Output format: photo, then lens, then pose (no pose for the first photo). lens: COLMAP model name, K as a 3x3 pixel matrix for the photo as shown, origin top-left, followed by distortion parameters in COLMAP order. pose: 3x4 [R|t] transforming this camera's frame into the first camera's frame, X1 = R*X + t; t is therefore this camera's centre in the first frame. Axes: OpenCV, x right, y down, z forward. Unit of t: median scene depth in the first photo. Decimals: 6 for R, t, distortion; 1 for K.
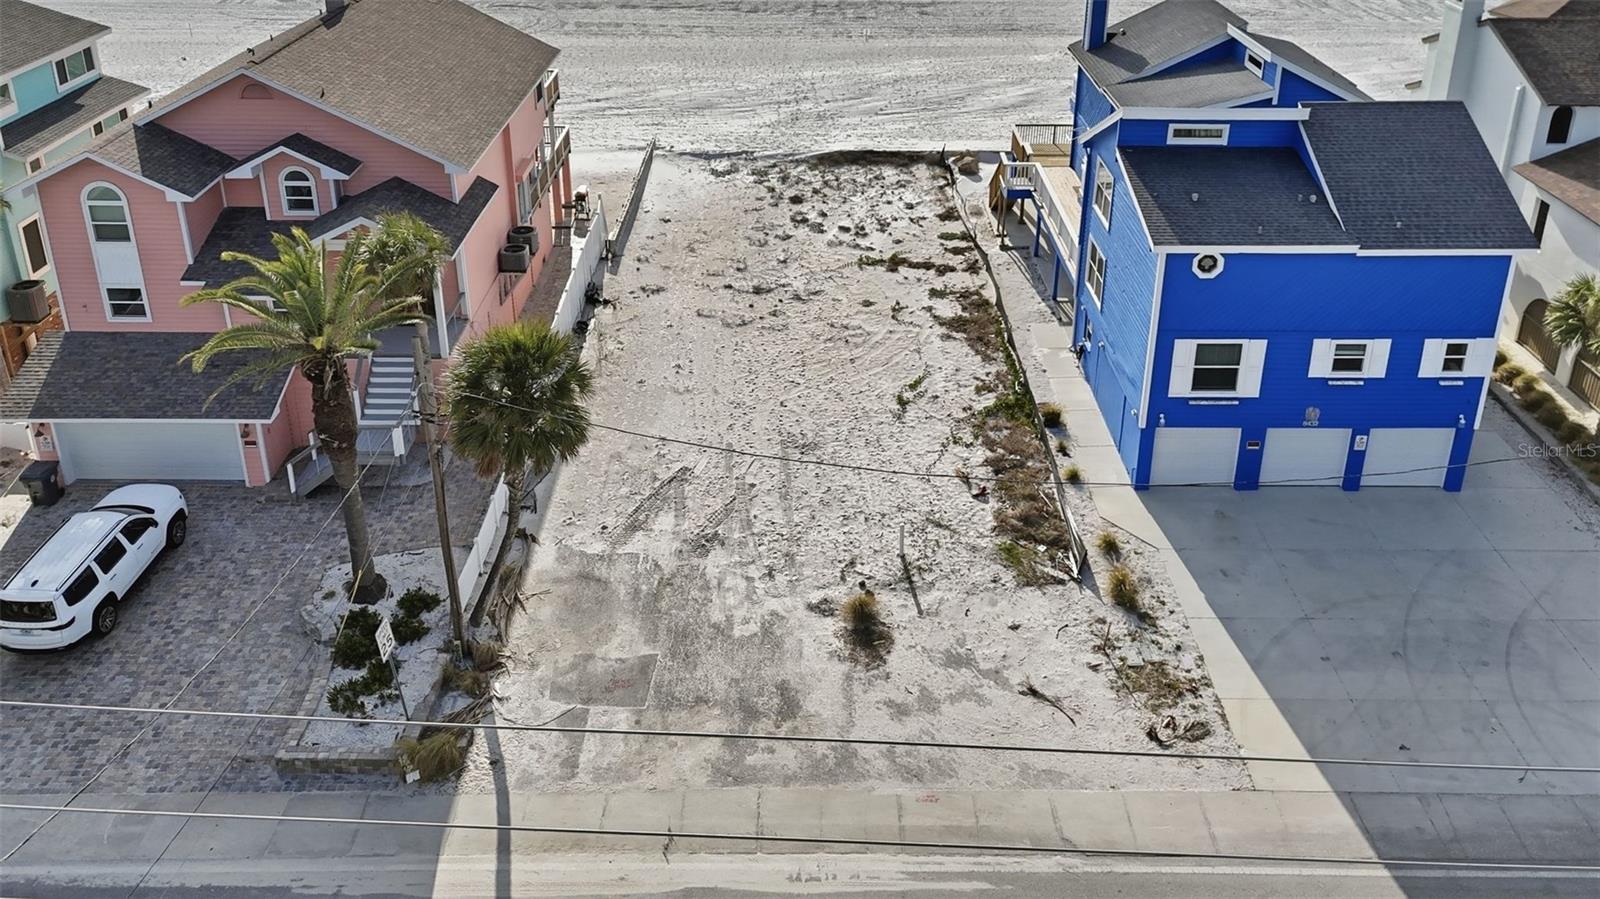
lens RADIAL K [[1219.1, 0, 813.4], [0, 1219.1, 249.8], [0, 0, 1]] dist [0.053207, -0.011043]
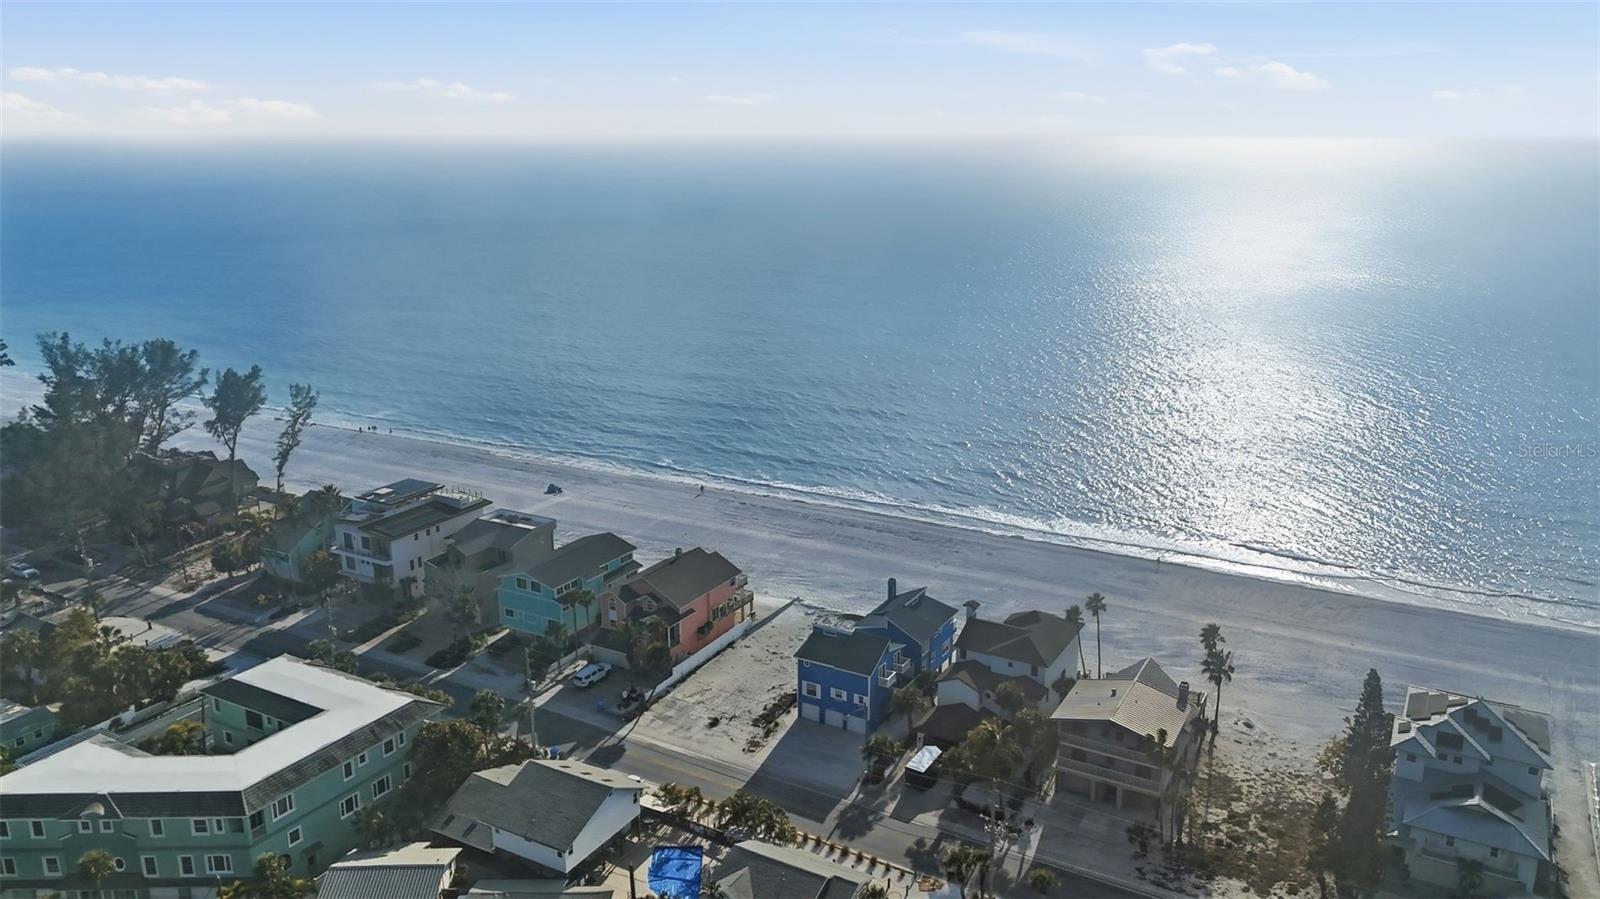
lens RADIAL K [[1179.1, 0, 800.0], [0, 1179.1, 449.5], [0, 0, 1]] dist [0.045396, -0.008533]
pose [[0.866648, 0.126247, -0.482683, 2.140116], [-0.191701, 0.977451, -0.088542, -0.341653], [0.460621, 0.169265, 0.871308, -2.680692]]
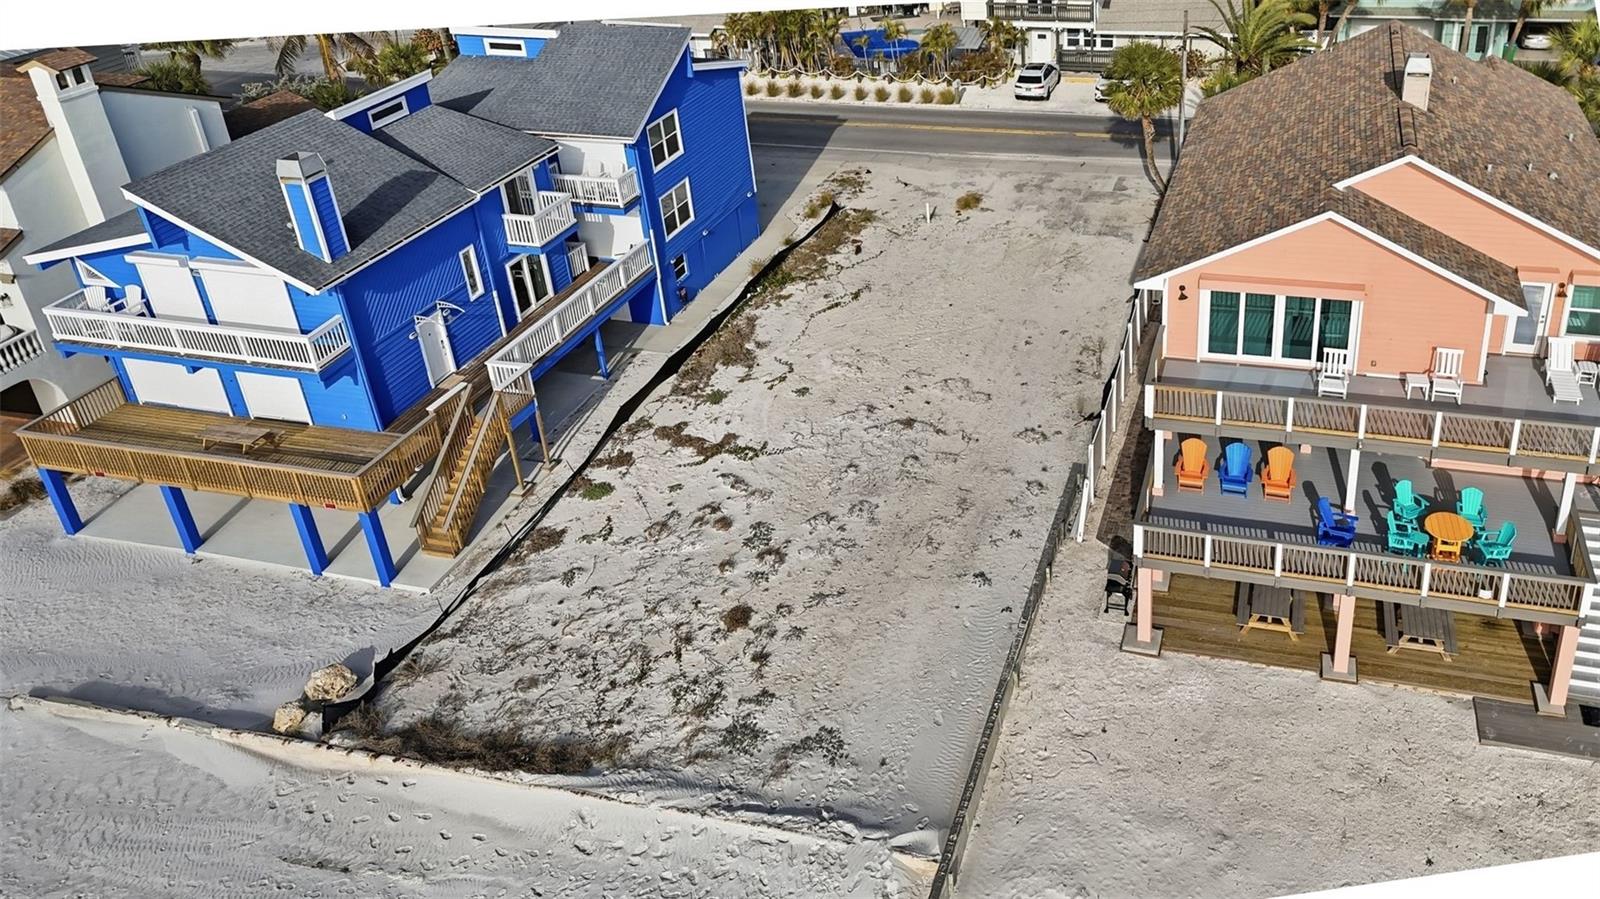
lens RADIAL K [[1205.6, 0, 1006.5], [0, 1205.6, 309.5], [0, 0, 1]] dist [0.047731, -0.004940]
pose [[-0.968314, -0.088372, 0.233578, -0.417138], [0.124838, 0.638771, 0.759201, -0.894445], [-0.216295, 0.764304, -0.607499, 2.008282]]
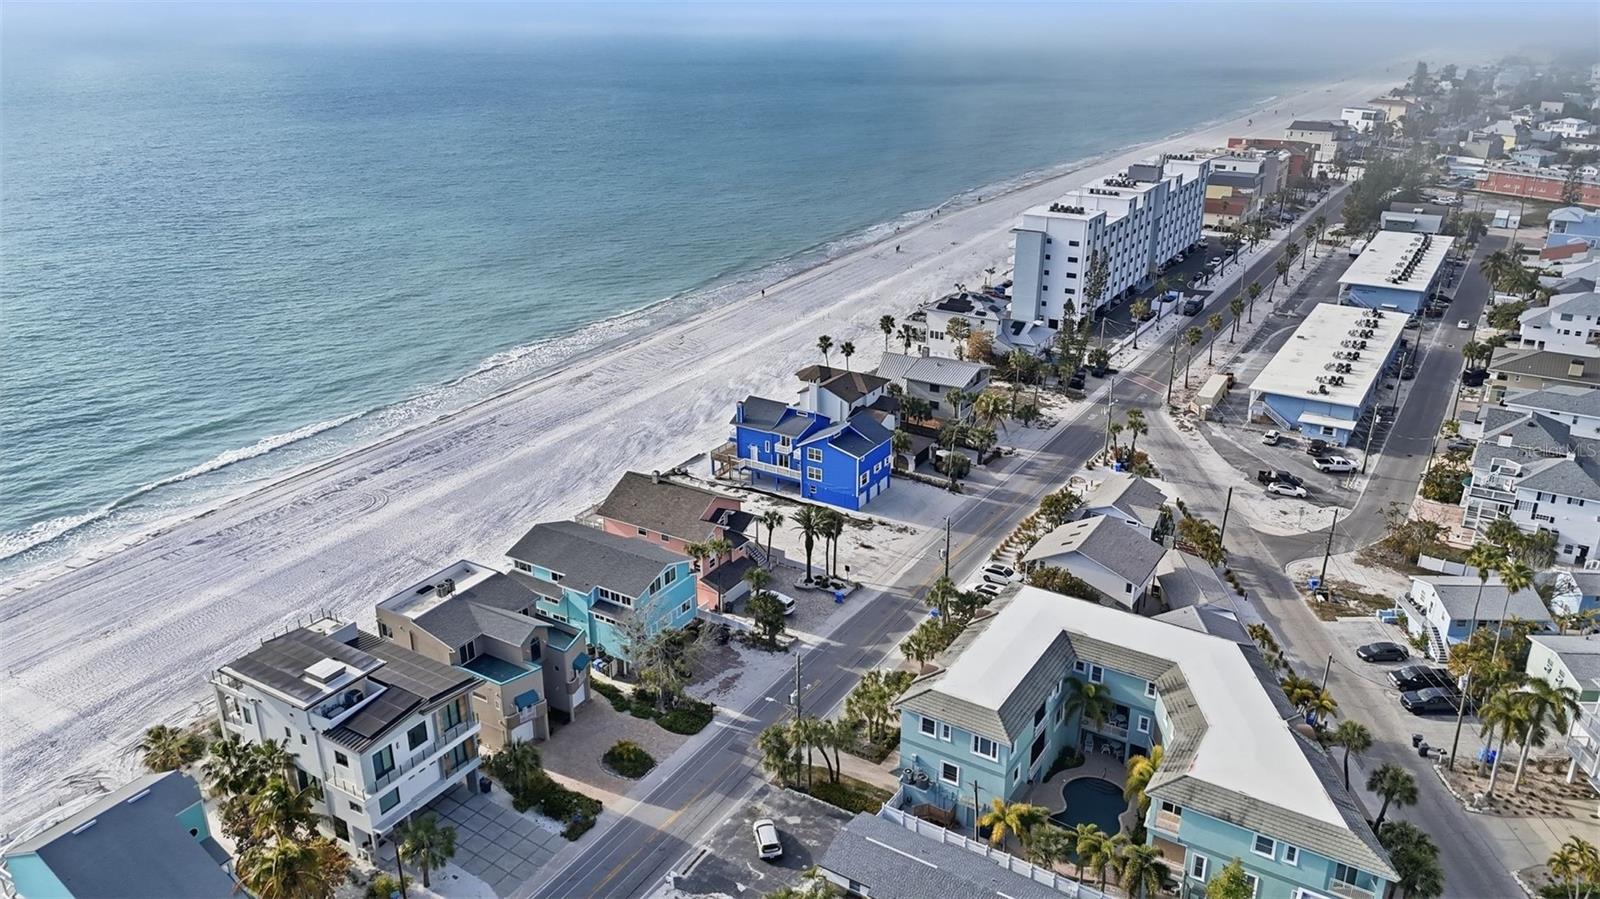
lens RADIAL K [[1179.1, 0, 800.0], [0, 1179.1, 449.5], [0, 0, 1]] dist [0.045396, -0.008533]
pose [[0.535485, -0.331032, 0.776965, -3.353114], [0.341823, 0.926210, 0.159034, -0.831222], [-0.772278, 0.180424, 0.609126, -1.639400]]
